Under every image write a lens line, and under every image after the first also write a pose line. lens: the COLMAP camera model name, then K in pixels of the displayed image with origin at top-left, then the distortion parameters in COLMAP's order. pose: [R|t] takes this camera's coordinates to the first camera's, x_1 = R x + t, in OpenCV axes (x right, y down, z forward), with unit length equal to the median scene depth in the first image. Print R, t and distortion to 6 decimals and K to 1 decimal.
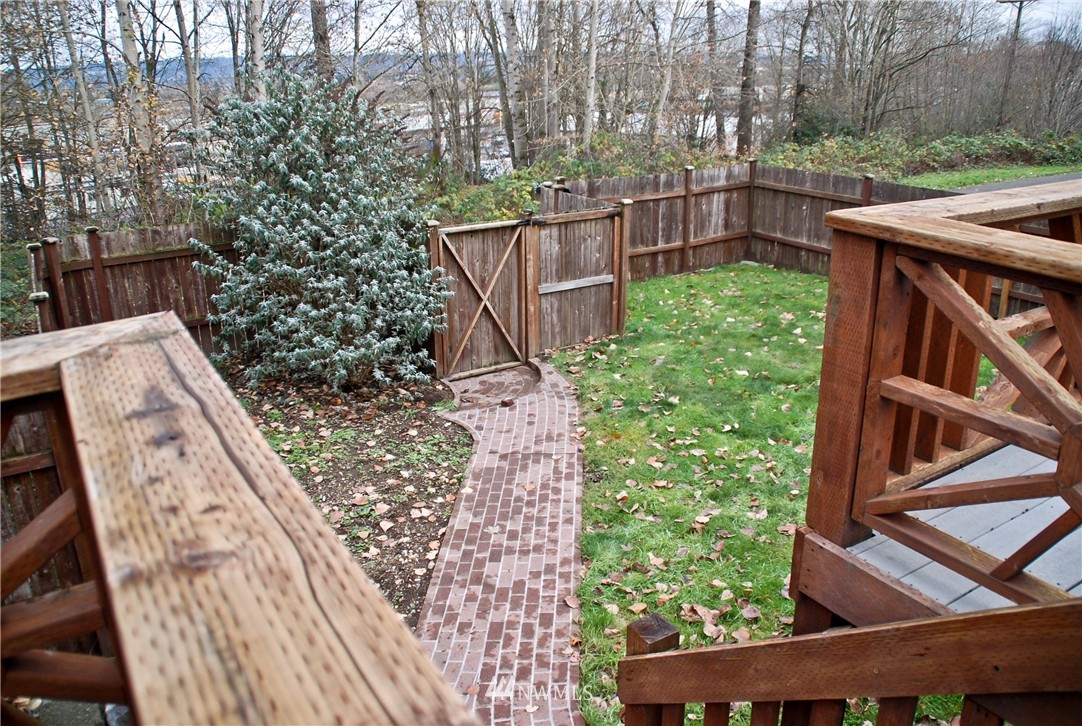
lens RADIAL K [[862.8, 0, 541.0], [0, 862.8, 363.0], [0, 0, 1]] dist [-0.083018, 0.013669]
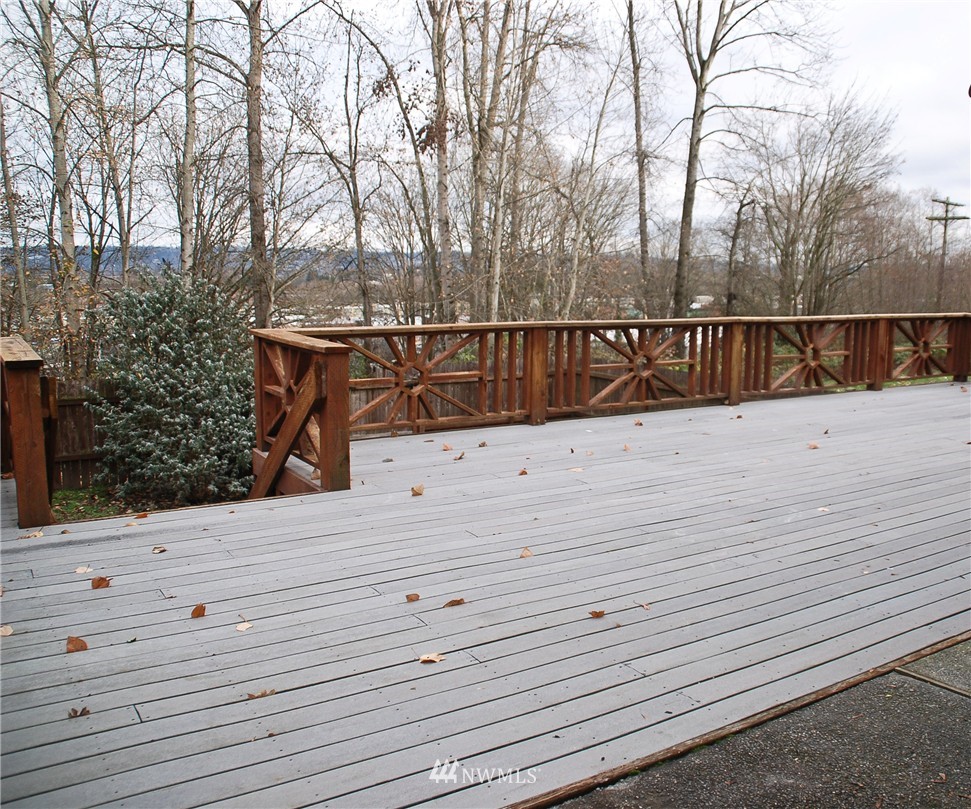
lens RADIAL K [[876.6, 0, 485.5], [0, 876.6, 404.5], [0, 0, 1]] dist [-0.011029, -0.112527]
pose [[0.999520, 0.029361, 0.009896, 0.229977], [-0.027070, 0.982904, -0.182120, 0.124363], [-0.015074, 0.181765, 0.983227, -0.403359]]
